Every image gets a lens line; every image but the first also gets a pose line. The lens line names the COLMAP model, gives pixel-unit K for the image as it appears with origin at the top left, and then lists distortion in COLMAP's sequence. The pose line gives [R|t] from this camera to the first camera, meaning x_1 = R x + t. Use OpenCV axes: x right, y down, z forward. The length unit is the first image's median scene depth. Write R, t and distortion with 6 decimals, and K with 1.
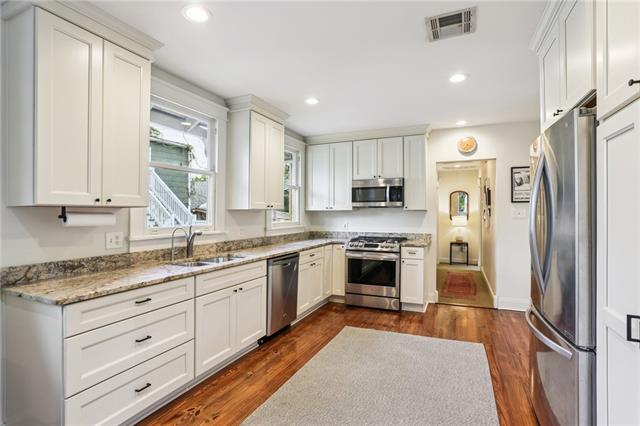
lens RADIAL K [[319.8, 0, 320.9], [0, 319.8, 214.6], [0, 0, 1]] dist [-0.048777, 0.000367]
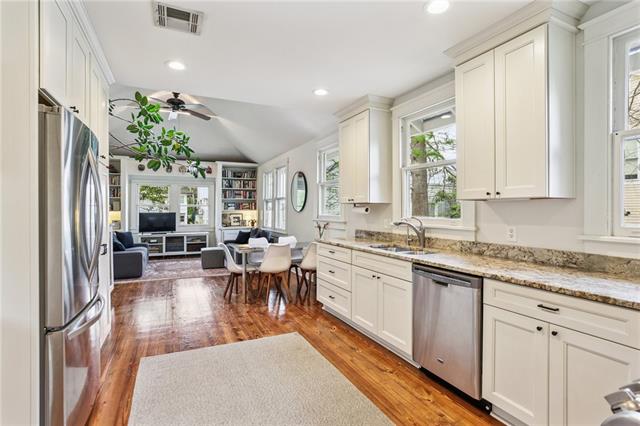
lens RADIAL K [[319.8, 0, 318.4], [0, 319.8, 210.2], [0, 0, 1]] dist [-0.048777, 0.000367]
pose [[-0.652380, 0.001349, -0.757891, 0.448565], [-0.003953, 0.999979, 0.005182, 0.004201], [0.757882, 0.006376, -0.652361, 1.021439]]
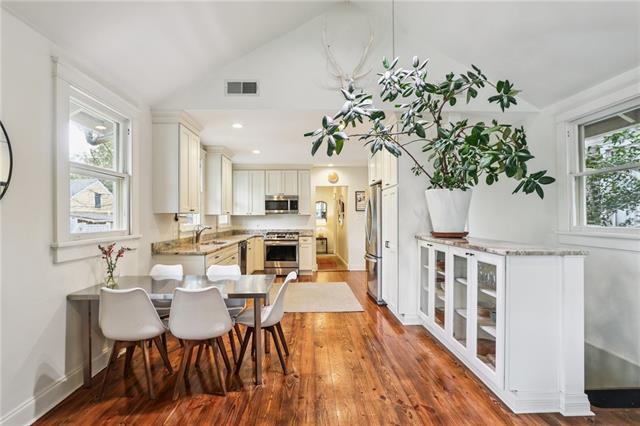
lens RADIAL K [[332.7, 0, 319.2], [0, 332.7, 214.8], [0, 0, 1]] dist [0.000286, 0.000014]
pose [[0.899961, 0.001933, 0.435967, -0.401506], [0.003128, 0.999936, -0.010890, 0.003006], [-0.435960, 0.011165, 0.899897, -0.608122]]
